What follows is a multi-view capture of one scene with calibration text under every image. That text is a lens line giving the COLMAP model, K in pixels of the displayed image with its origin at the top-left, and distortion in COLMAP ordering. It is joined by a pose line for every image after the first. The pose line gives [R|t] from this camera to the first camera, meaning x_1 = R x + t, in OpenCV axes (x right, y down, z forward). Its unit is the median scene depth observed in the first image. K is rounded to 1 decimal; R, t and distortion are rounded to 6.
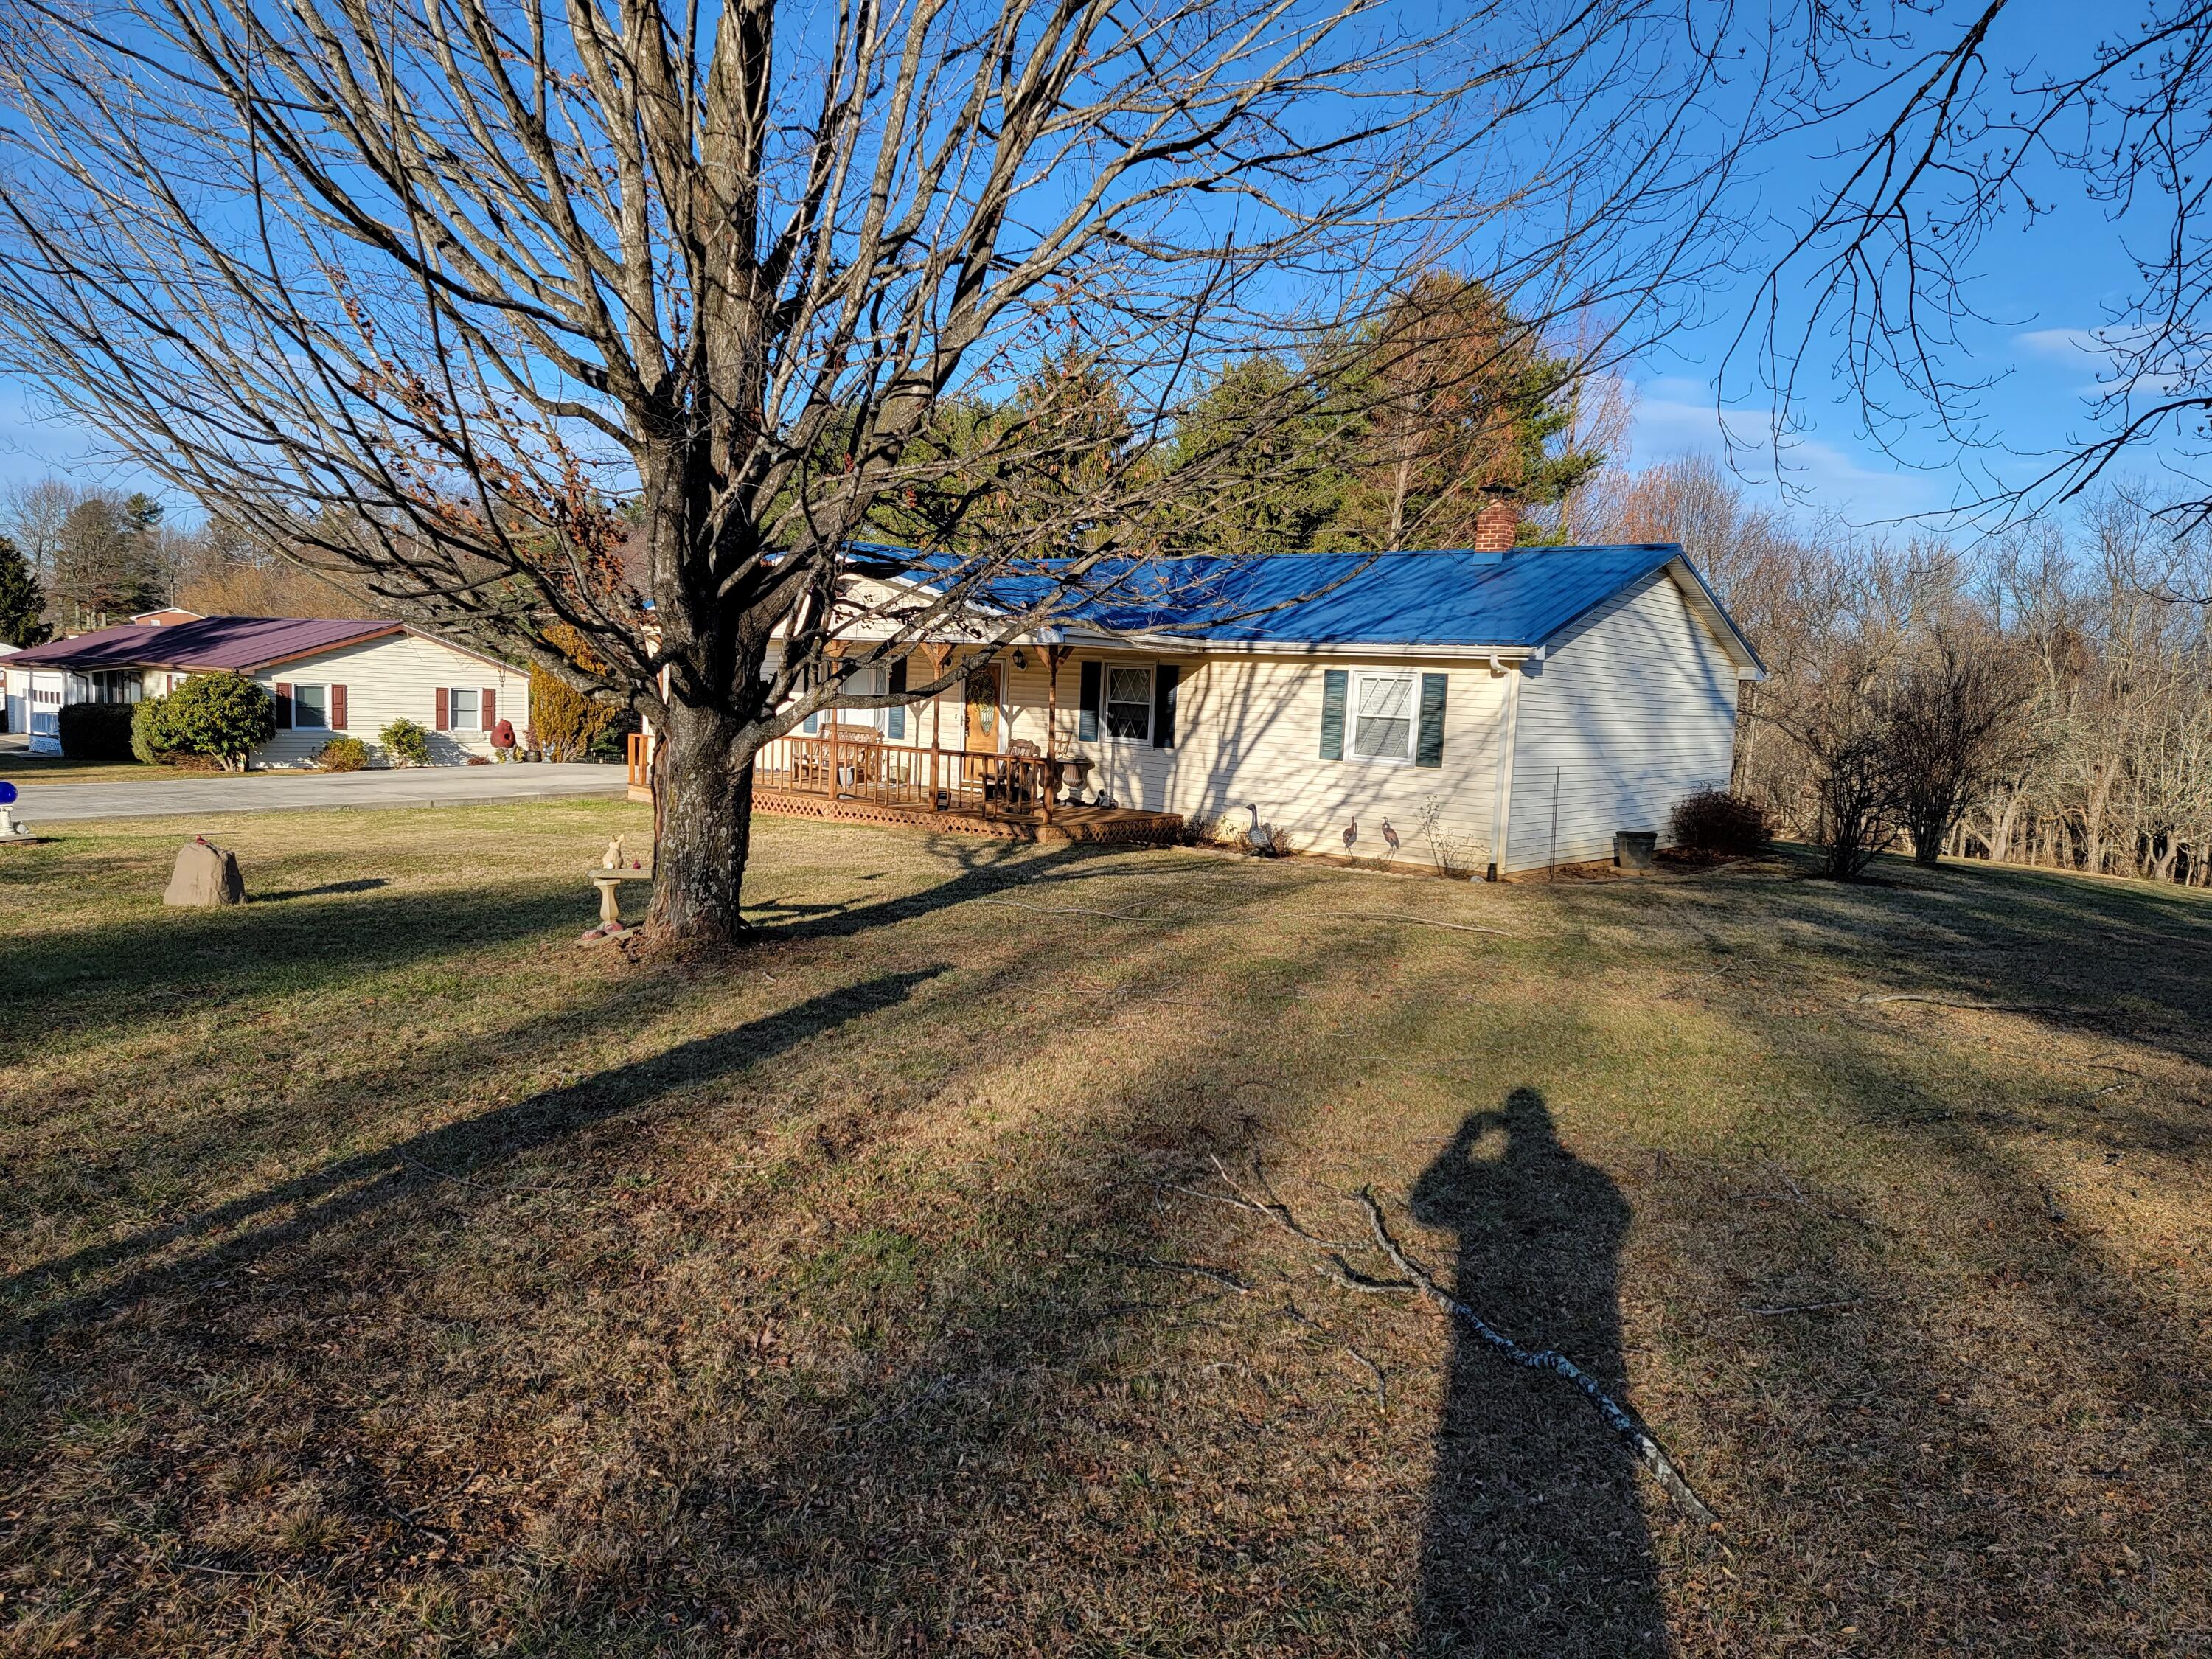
lens RADIAL K [[1563.9, 0, 1104.1], [0, 1563.9, 847.7], [0, 0, 1]] dist [0.067195, -0.008008]
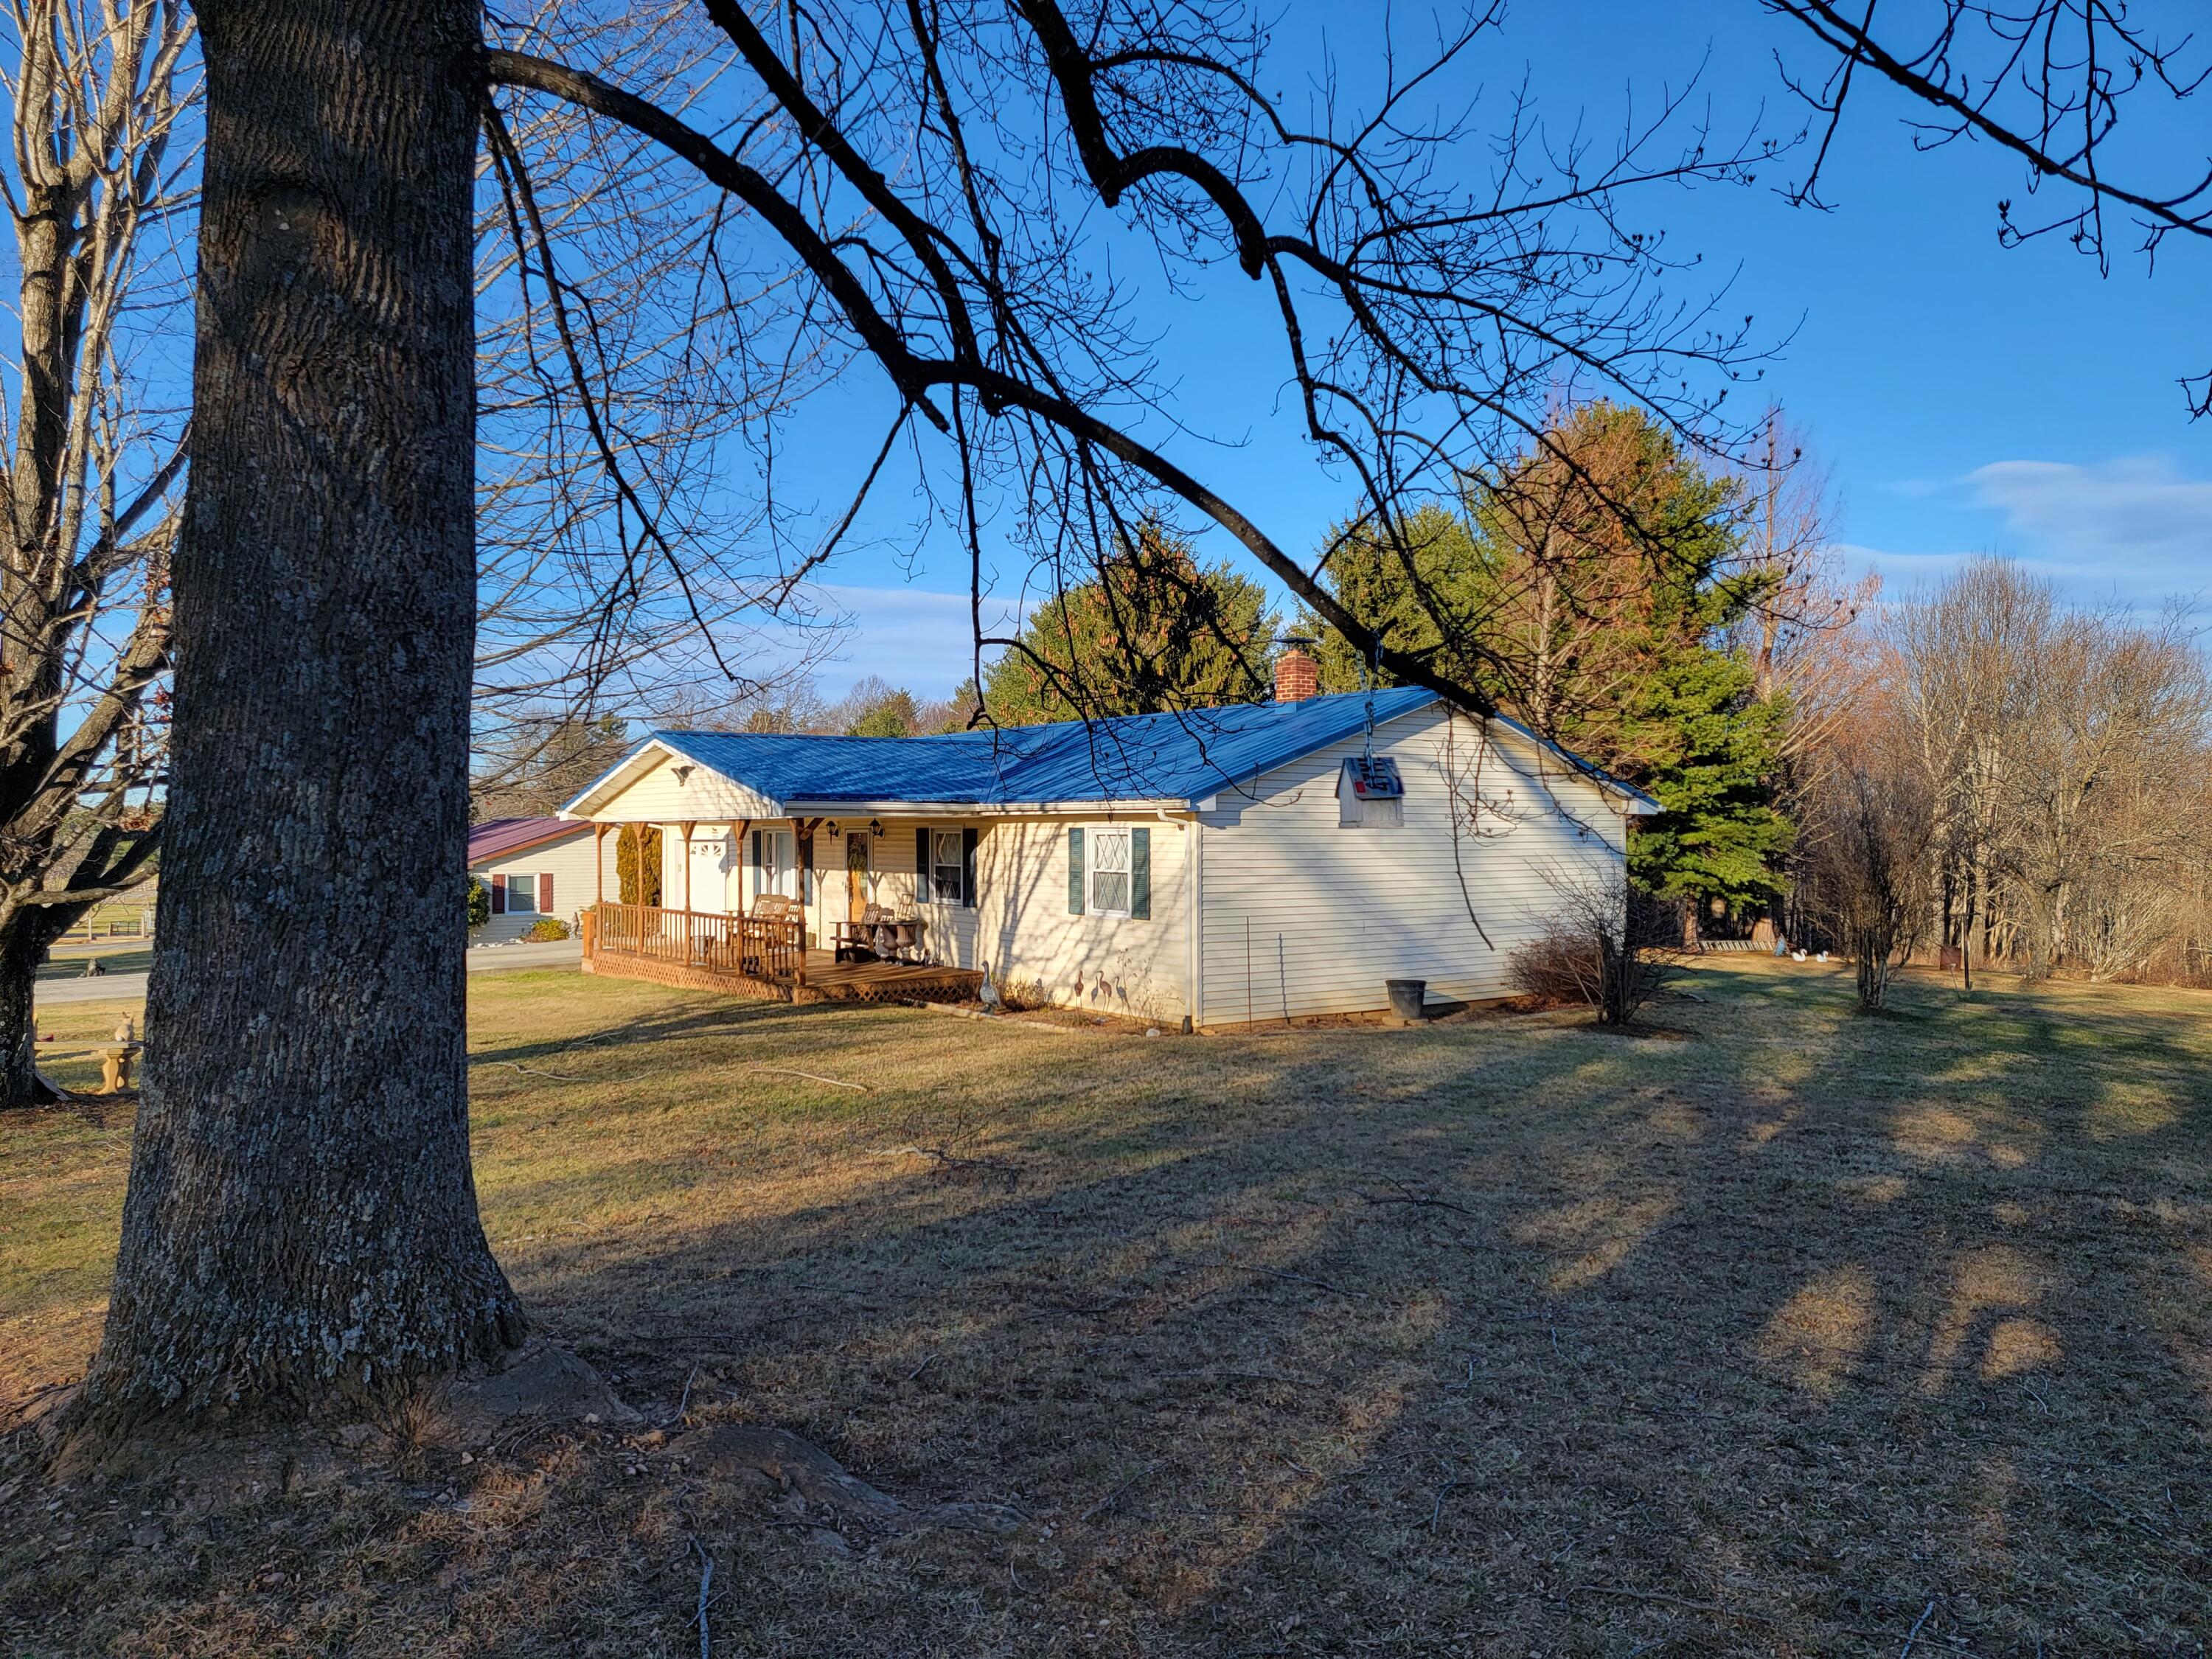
lens RADIAL K [[1563.9, 0, 1102.6], [0, 1563.9, 818.6], [0, 0, 1]] dist [0.067195, -0.008008]
pose [[0.958581, -0.048492, -0.280661, 0.432696], [0.014948, 0.992607, -0.120447, 0.004062], [0.284426, 0.111263, 0.952220, 0.029293]]
